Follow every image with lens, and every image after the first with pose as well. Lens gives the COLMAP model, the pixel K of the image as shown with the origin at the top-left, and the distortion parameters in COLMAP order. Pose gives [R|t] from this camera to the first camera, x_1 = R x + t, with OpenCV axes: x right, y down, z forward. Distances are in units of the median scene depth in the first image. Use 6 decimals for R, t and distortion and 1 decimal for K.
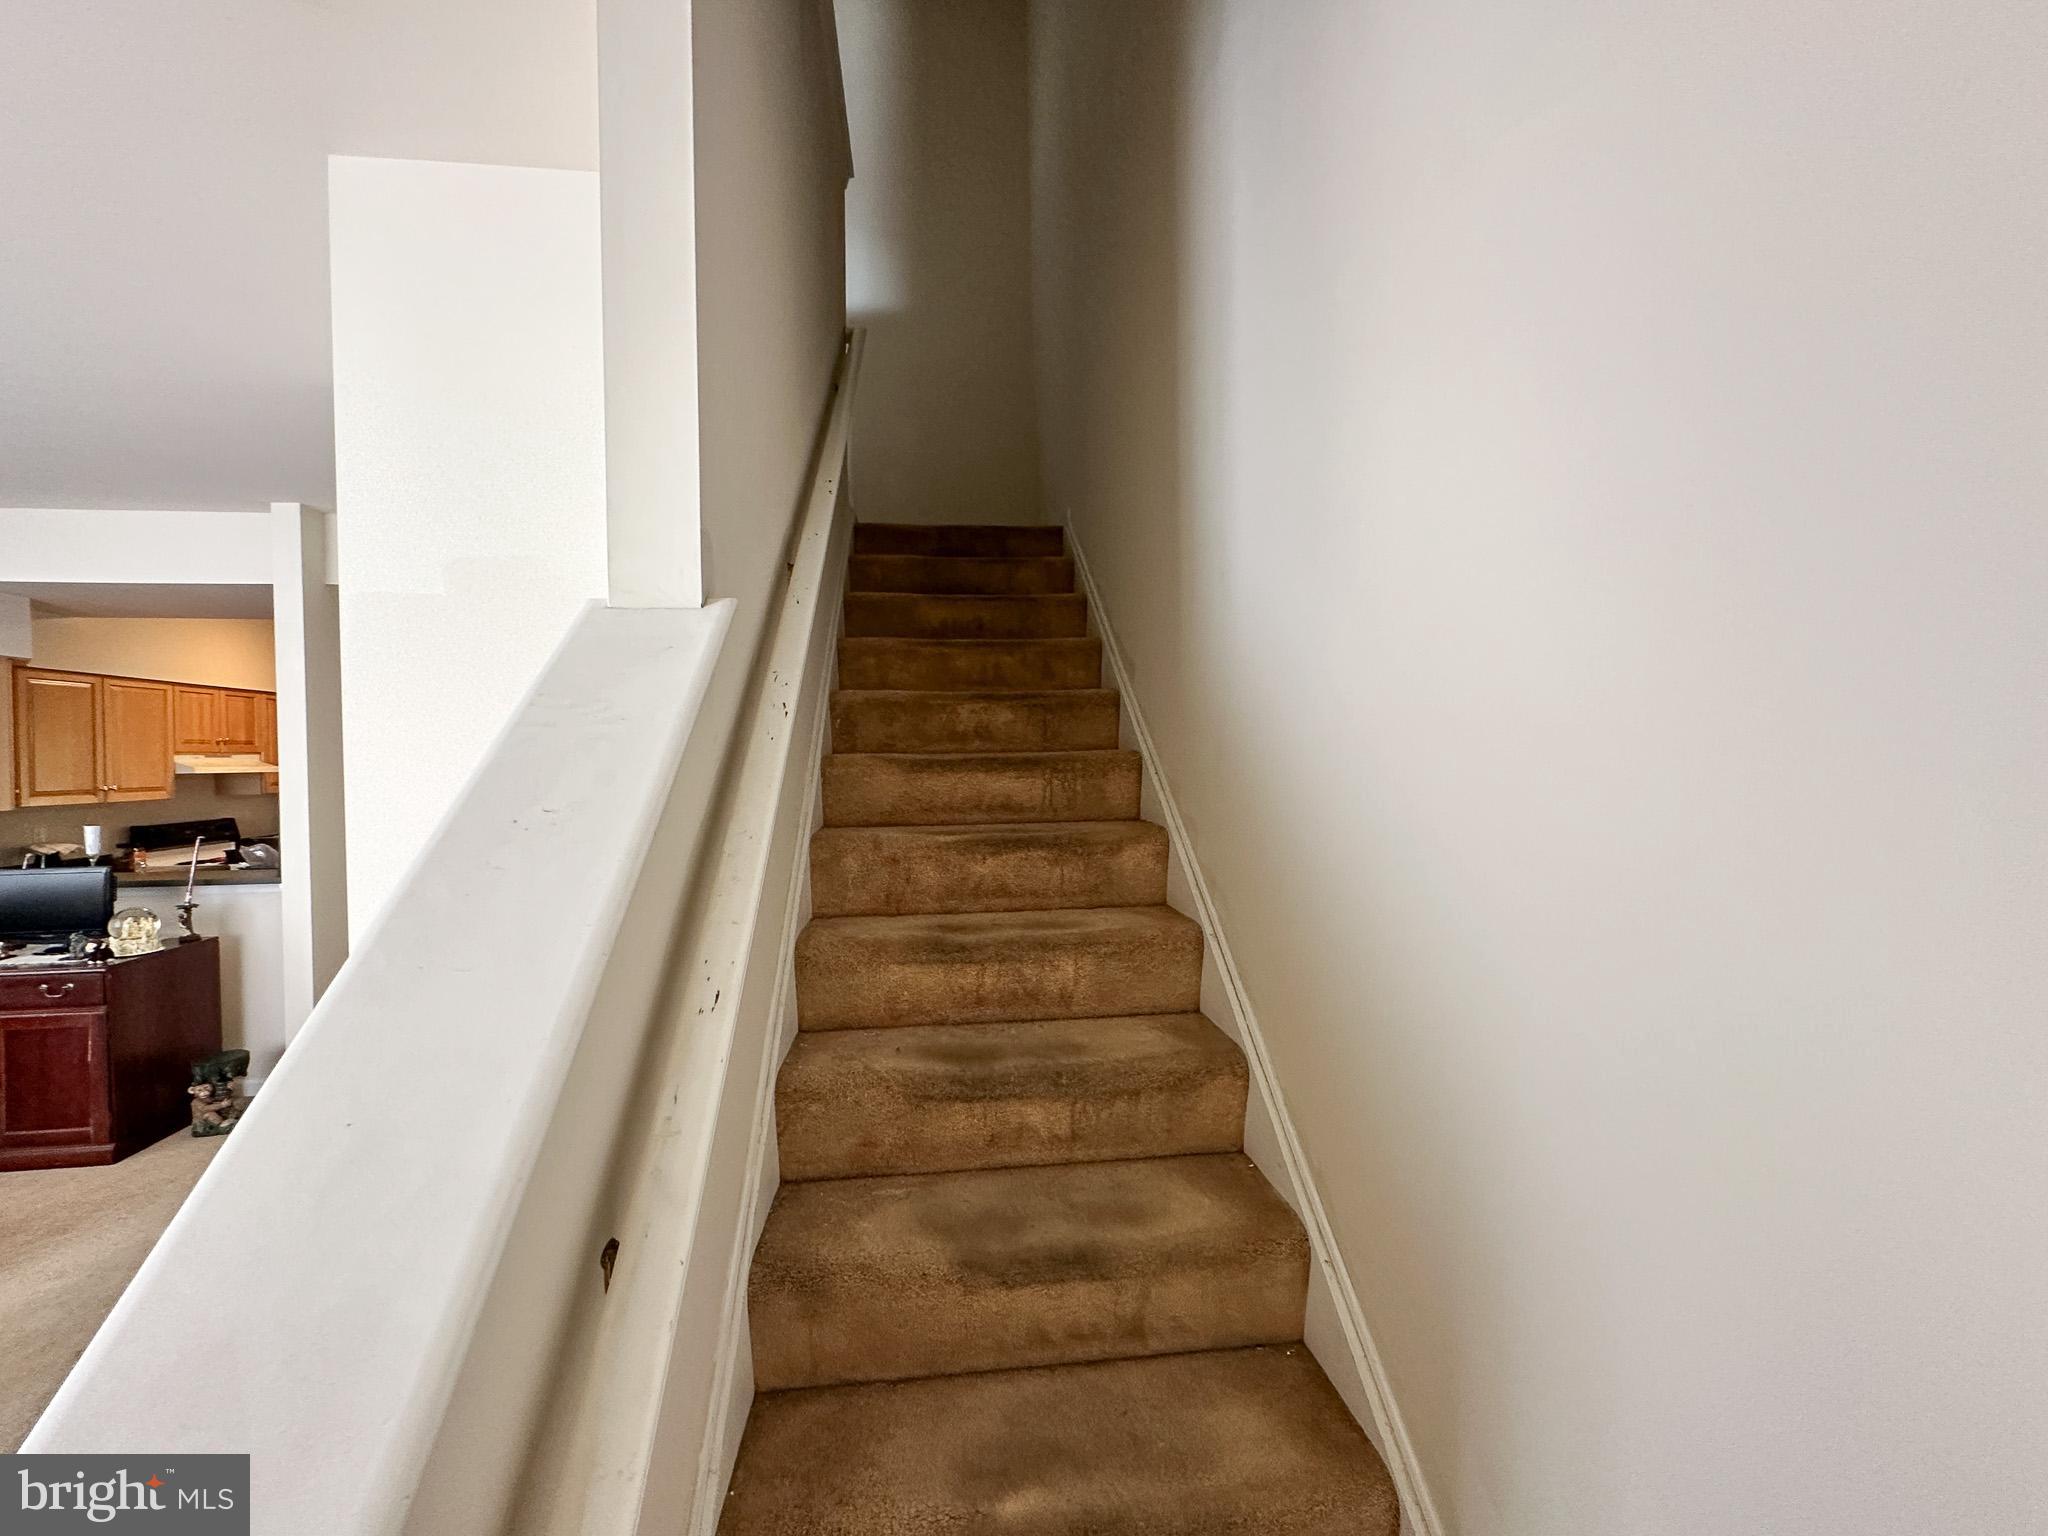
lens RADIAL K [[864.1, 0, 1024.0], [0, 864.1, 768.0], [0, 0, 1]] dist [-0.001462, -0.000213]
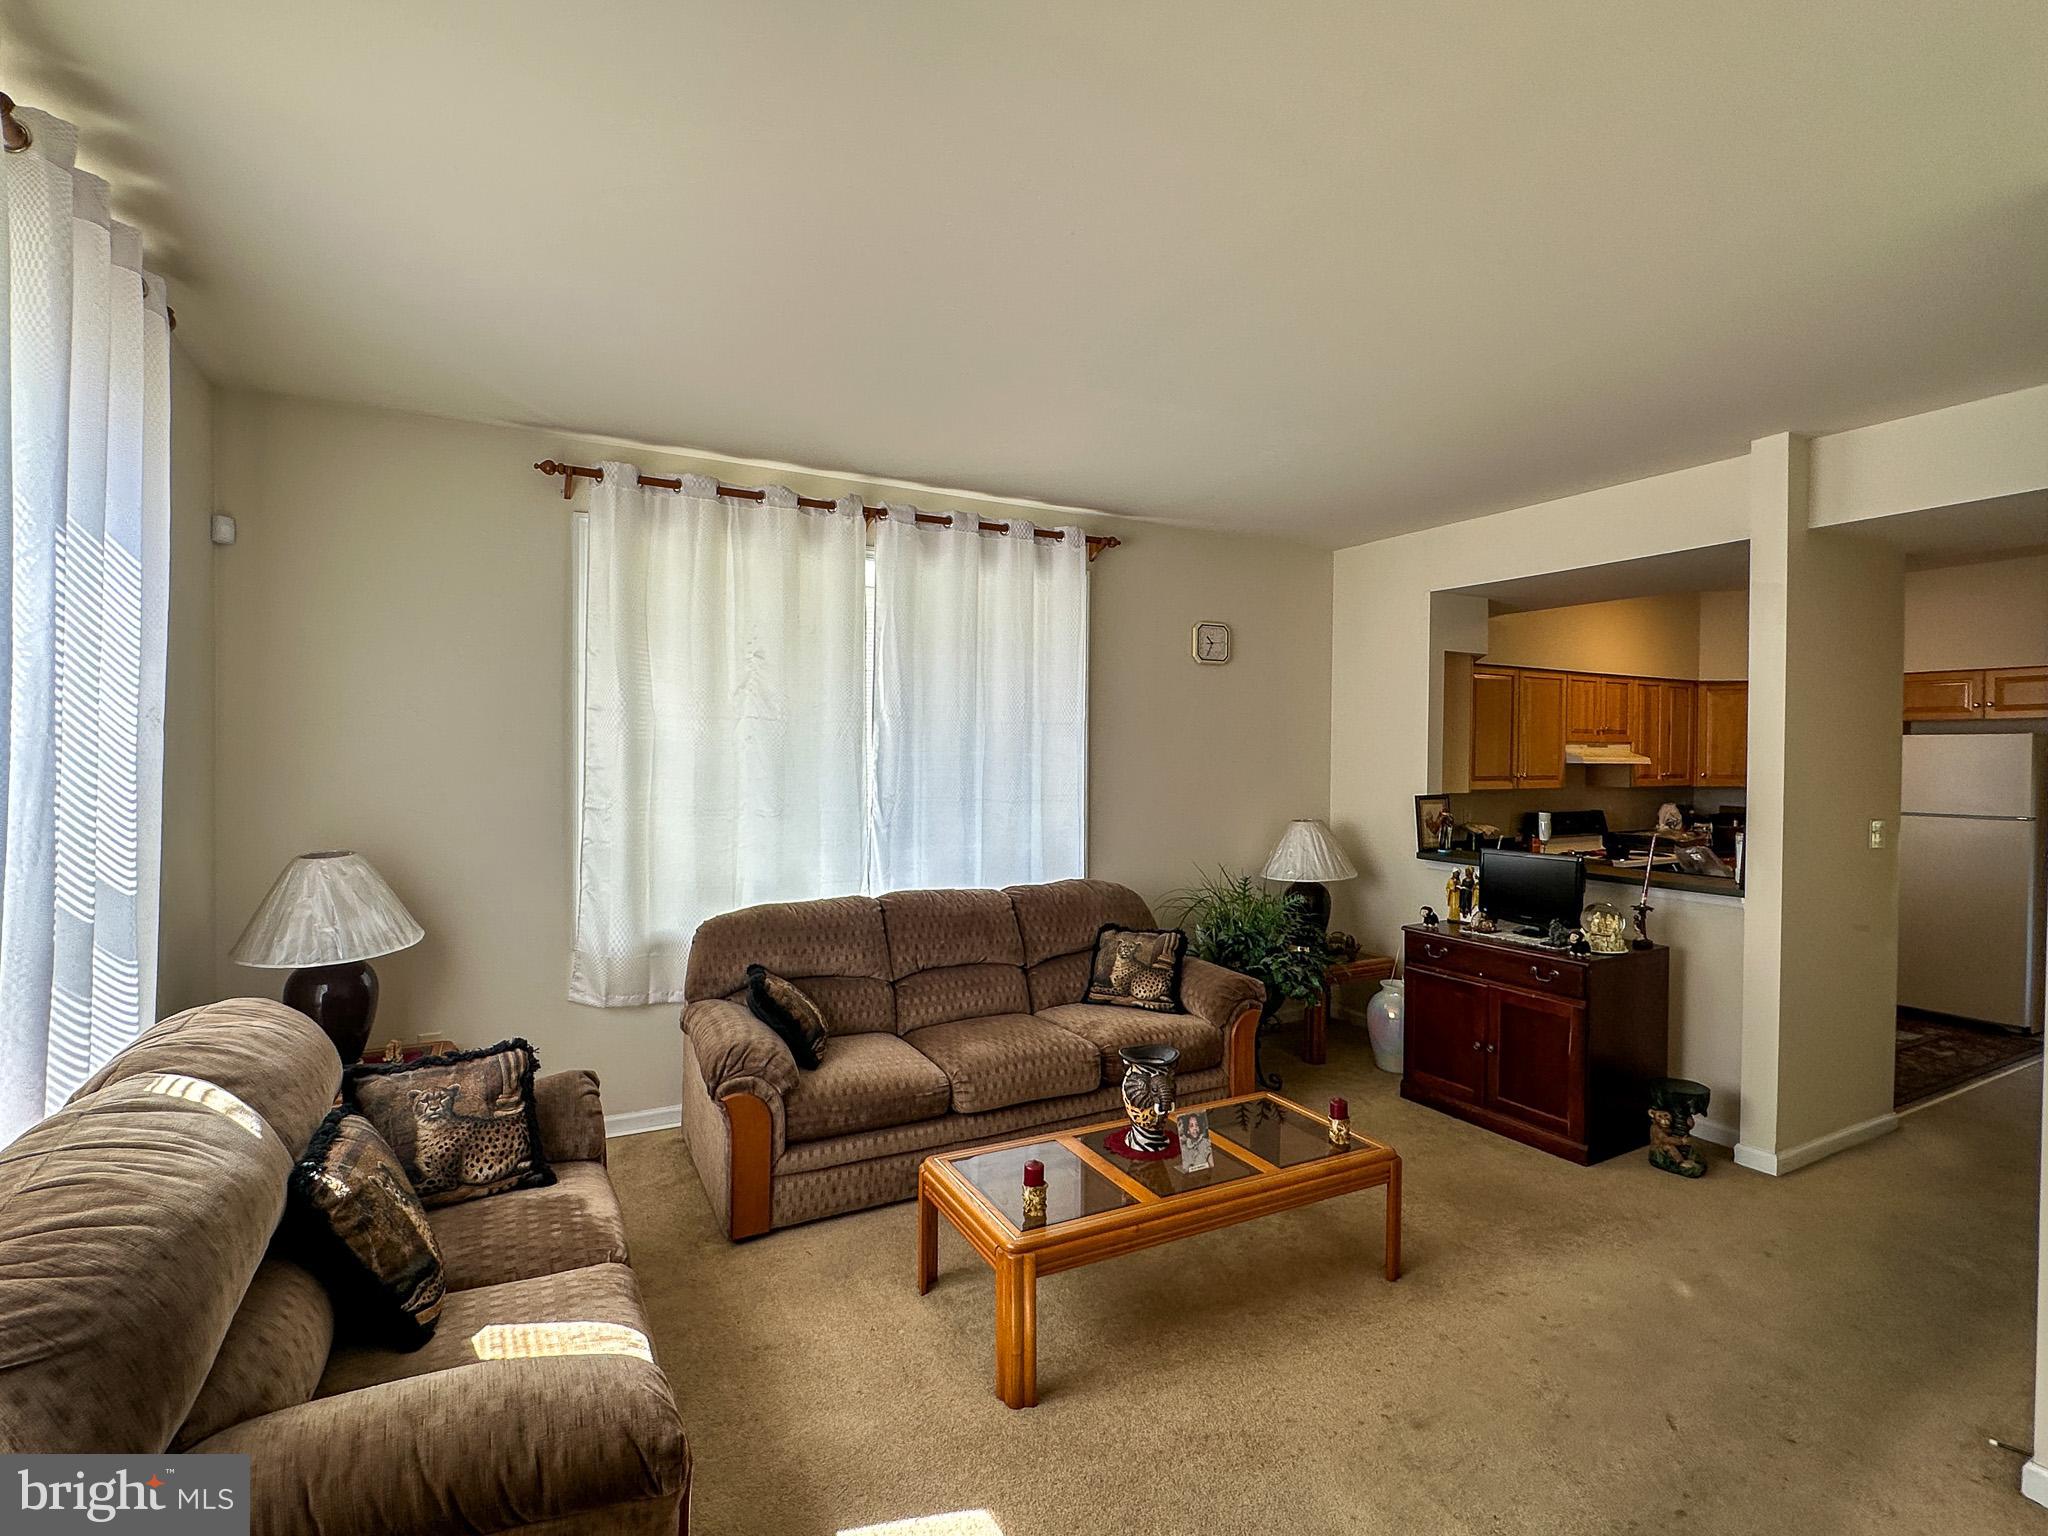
lens RADIAL K [[987.1, 0, 1033.7], [0, 987.1, 768.2], [0, 0, 1]] dist [-0.000254, 0.000435]
pose [[0.375248, 0.028493, -0.926486, -0.244599], [-0.024107, 0.999489, 0.020974, 0.005227], [0.926611, 0.014464, 0.375743, 0.004204]]
